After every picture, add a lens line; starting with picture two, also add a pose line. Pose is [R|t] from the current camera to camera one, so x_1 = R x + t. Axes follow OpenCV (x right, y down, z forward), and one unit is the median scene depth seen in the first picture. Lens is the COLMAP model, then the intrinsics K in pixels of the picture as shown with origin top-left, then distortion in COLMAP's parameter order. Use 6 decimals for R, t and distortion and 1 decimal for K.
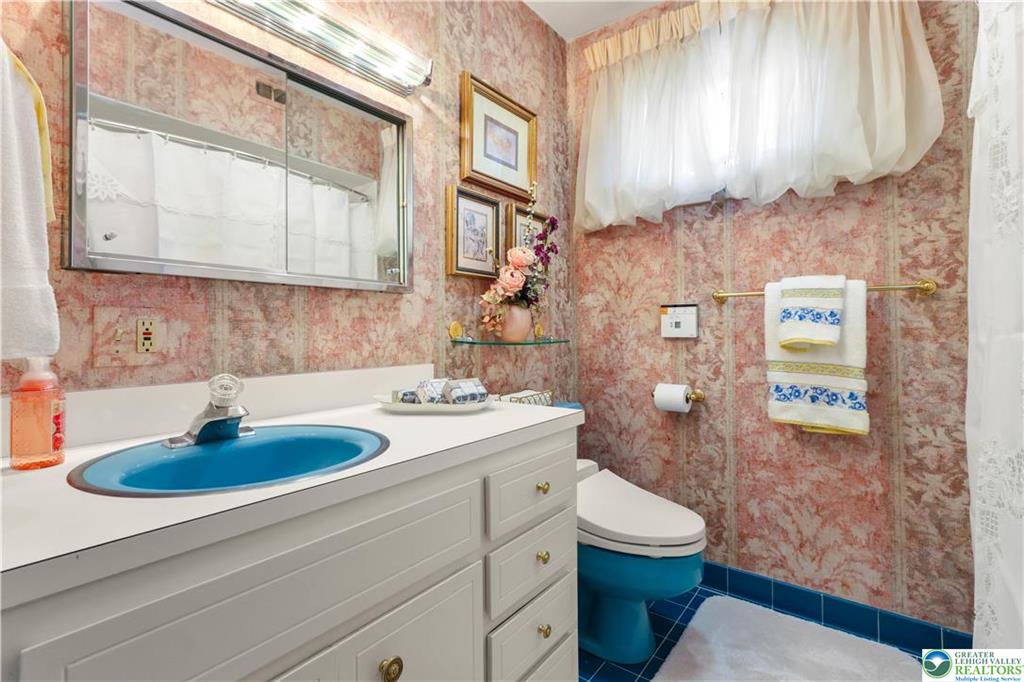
lens RADIAL K [[478.2, 0, 521.9], [0, 478.2, 324.0], [0, 0, 1]] dist [-0.001212, 0.001943]
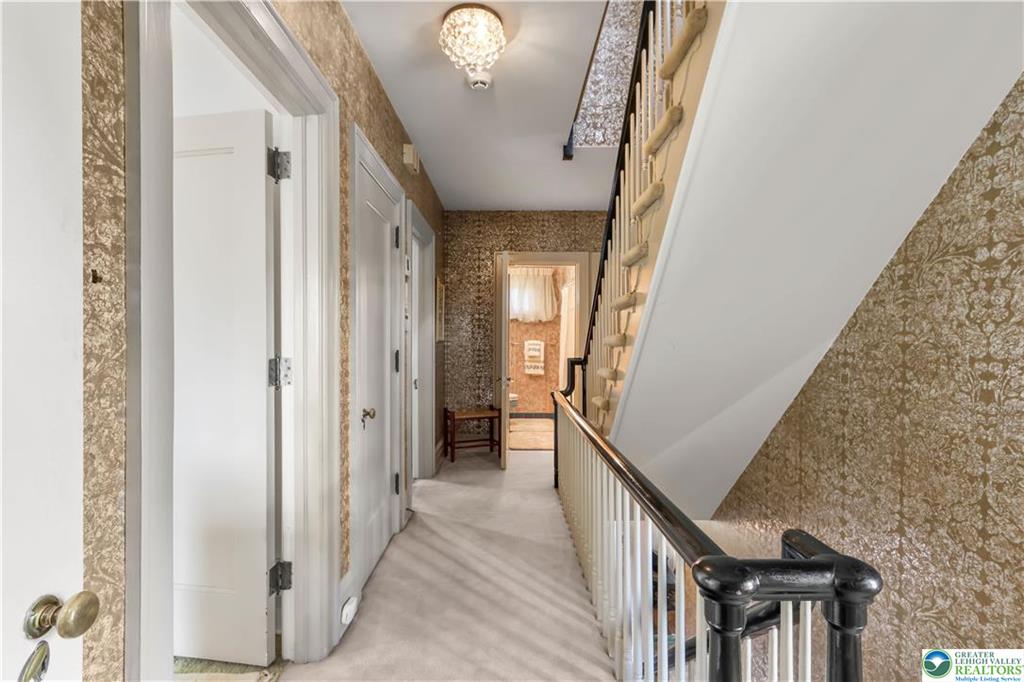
lens RADIAL K [[478.2, 0, 511.7], [0, 478.2, 341.0], [0, 0, 1]] dist [-0.001212, 0.001943]
pose [[0.798078, 0.010687, 0.602459, -2.296083], [-0.019141, 0.999788, 0.007621, -0.130448], [-0.602250, -0.017613, 0.798113, -2.484739]]
